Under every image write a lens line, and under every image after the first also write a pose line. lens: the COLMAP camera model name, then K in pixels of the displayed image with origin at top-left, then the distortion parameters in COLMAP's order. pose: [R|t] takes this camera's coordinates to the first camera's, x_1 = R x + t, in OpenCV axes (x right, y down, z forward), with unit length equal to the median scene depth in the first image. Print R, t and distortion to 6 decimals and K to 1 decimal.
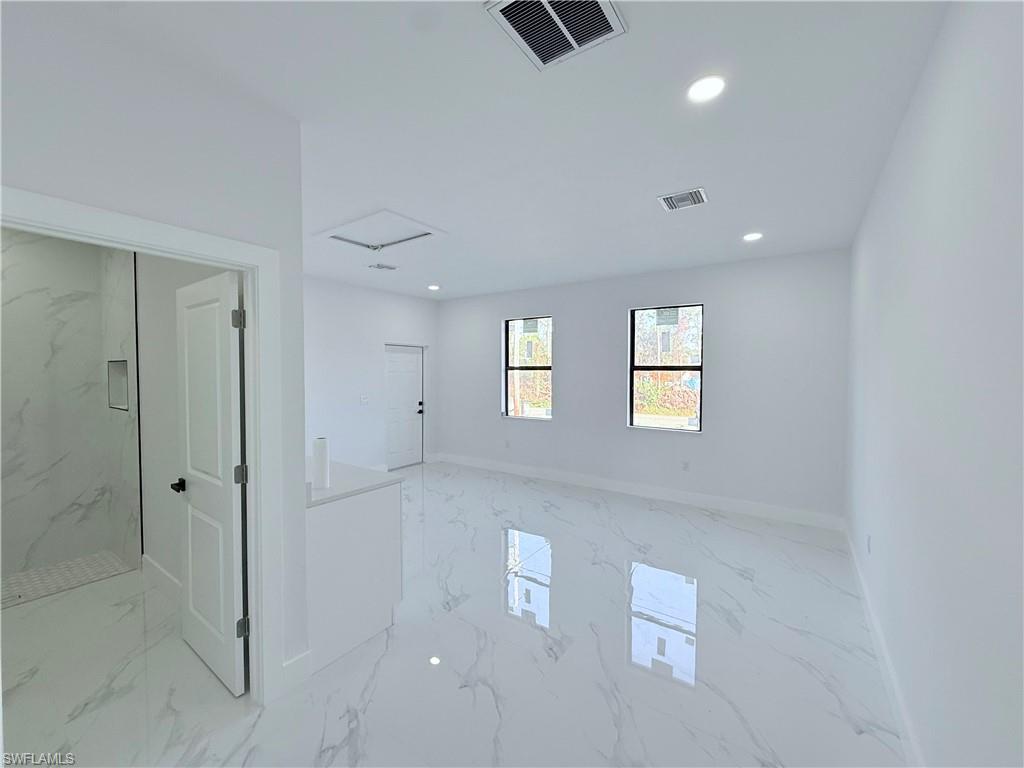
lens RADIAL K [[406.7, 0, 508.4], [0, 406.7, 383.8], [0, 0, 1]] dist [-0.001433, -0.000195]
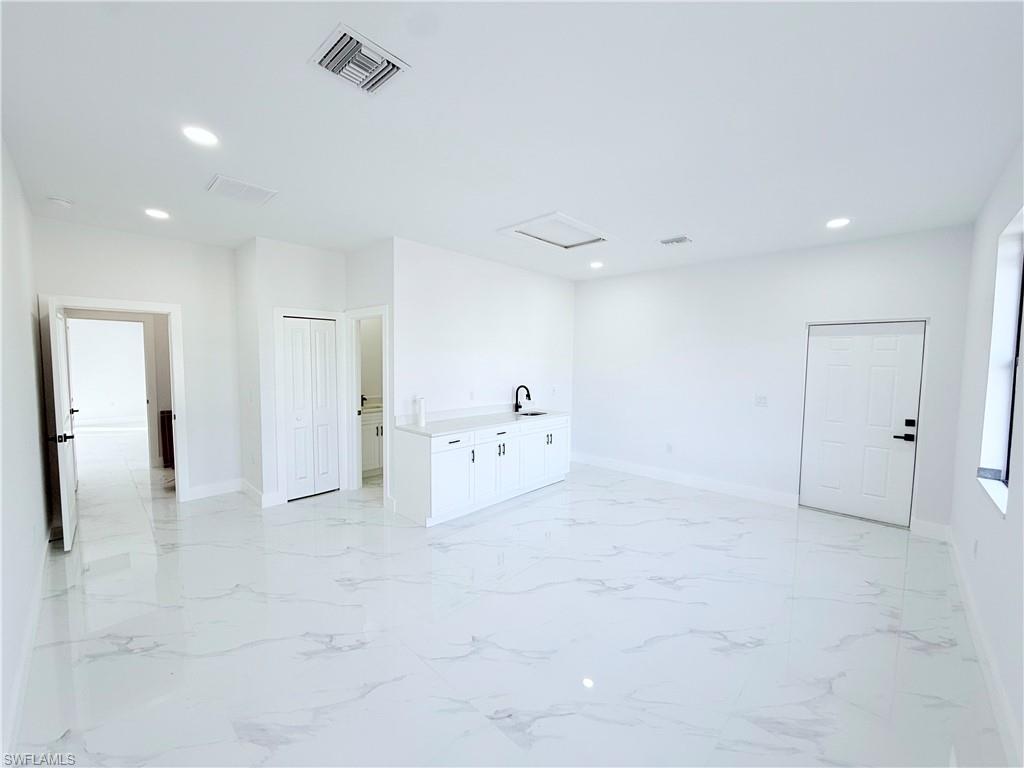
lens RADIAL K [[406.7, 0, 508.4], [0, 406.7, 383.8], [0, 0, 1]] dist [-0.001433, -0.000195]
pose [[-0.136174, 0.060751, -0.988821, 0.575271], [-0.042397, 0.996846, 0.067083, -0.026294], [0.989777, 0.051058, -0.133168, 0.752798]]
